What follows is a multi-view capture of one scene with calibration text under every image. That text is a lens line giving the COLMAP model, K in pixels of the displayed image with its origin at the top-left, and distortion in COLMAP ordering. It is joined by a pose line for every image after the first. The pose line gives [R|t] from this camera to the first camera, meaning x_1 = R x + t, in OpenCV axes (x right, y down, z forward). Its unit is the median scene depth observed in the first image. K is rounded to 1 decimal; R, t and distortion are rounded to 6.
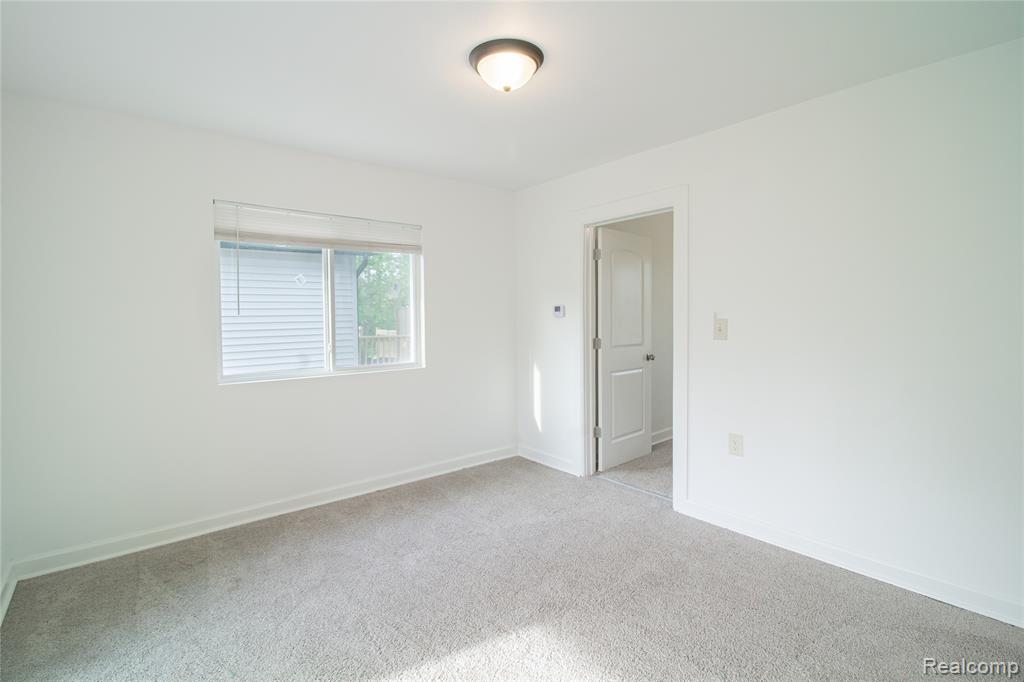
lens RADIAL K [[494.9, 0, 510.4], [0, 494.9, 326.9], [0, 0, 1]] dist [0.002443, -0.013364]
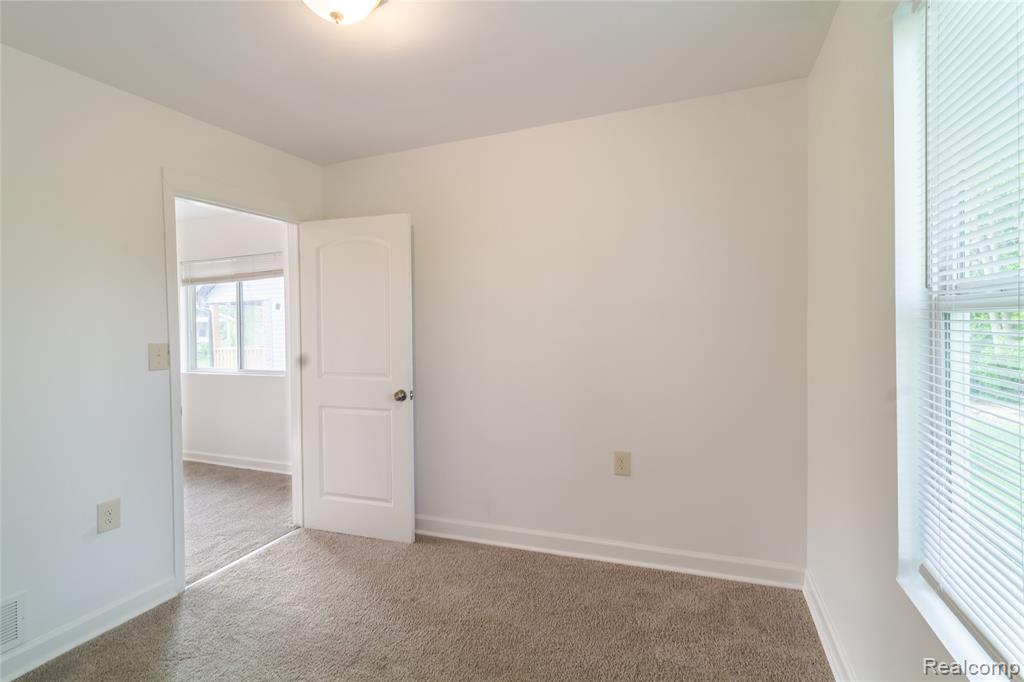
lens RADIAL K [[494.9, 0, 510.4], [0, 494.9, 326.9], [0, 0, 1]] dist [0.002443, -0.013364]
pose [[0.449214, -0.000989, -0.893424, 1.312562], [-0.023165, 0.999650, -0.012754, -0.036312], [0.893124, 0.026426, 0.449034, 1.160383]]
